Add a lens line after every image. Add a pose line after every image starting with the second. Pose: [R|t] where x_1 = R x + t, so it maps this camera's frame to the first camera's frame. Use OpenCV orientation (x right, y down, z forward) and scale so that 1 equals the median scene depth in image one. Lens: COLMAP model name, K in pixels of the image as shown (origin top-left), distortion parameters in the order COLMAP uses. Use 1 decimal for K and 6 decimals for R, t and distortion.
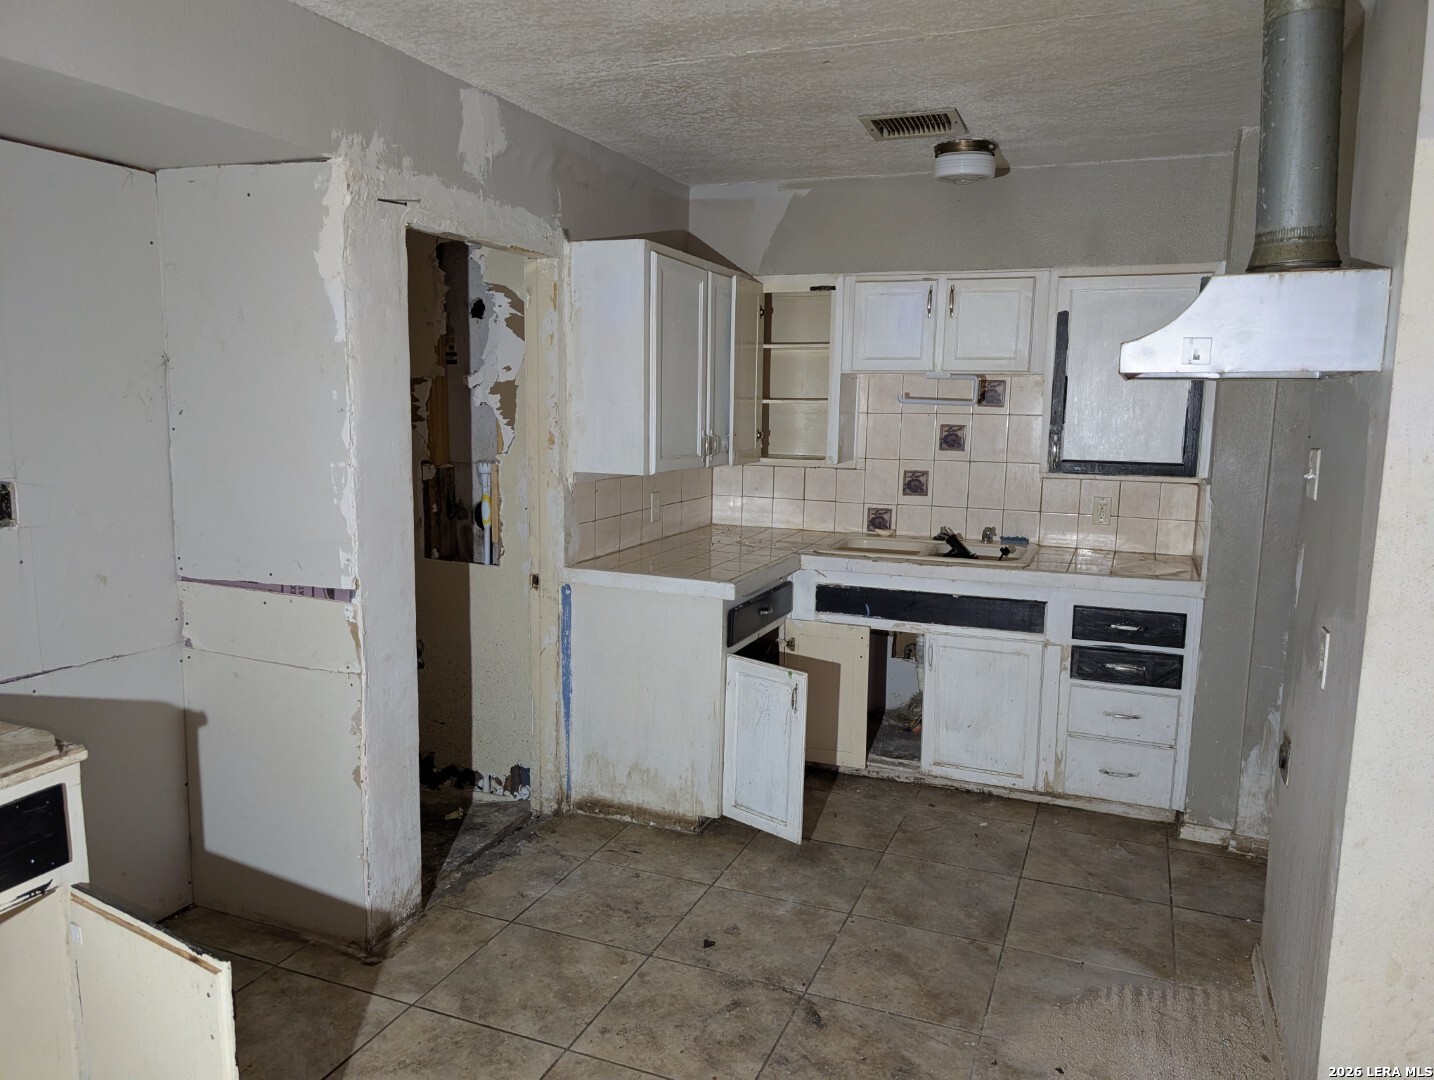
lens RADIAL K [[1020.6, 0, 715.8], [0, 1020.6, 547.3], [0, 0, 1]] dist [-0.009021, 0.001410]
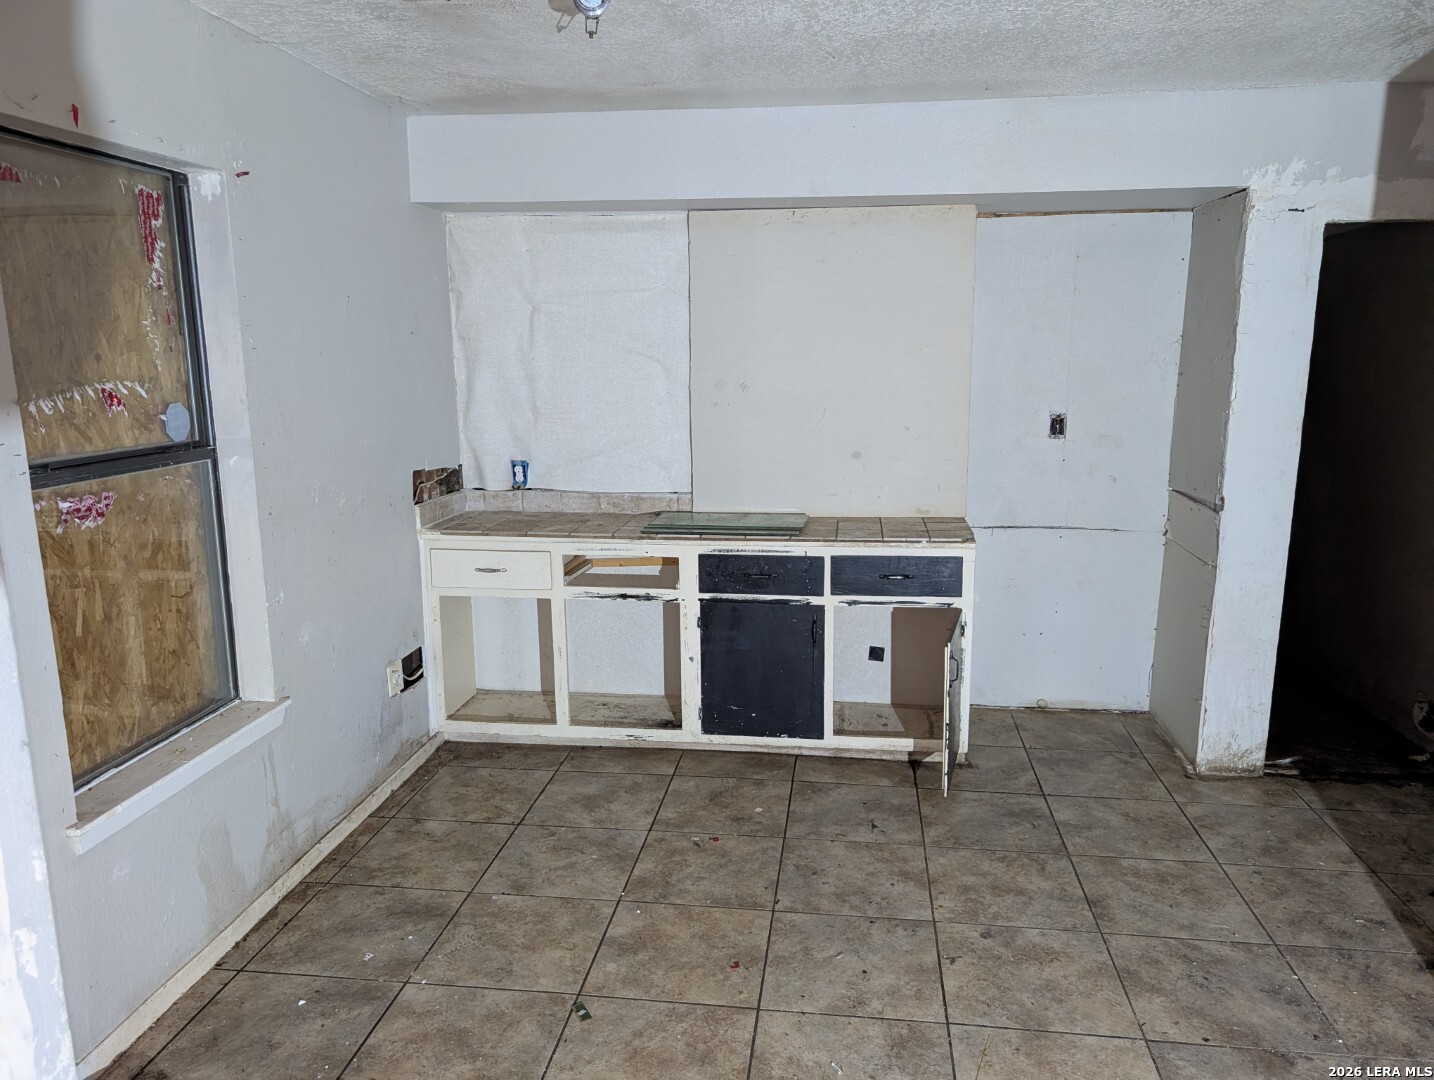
lens RADIAL K [[1020.6, 0, 717.0], [0, 1020.6, 540.4], [0, 0, 1]] dist [-0.009021, 0.001410]
pose [[0.256984, 0.165260, -0.952181, 0.794955], [-0.136384, 0.981612, 0.133559, -0.001117], [0.956744, 0.095539, 0.274797, -0.015088]]
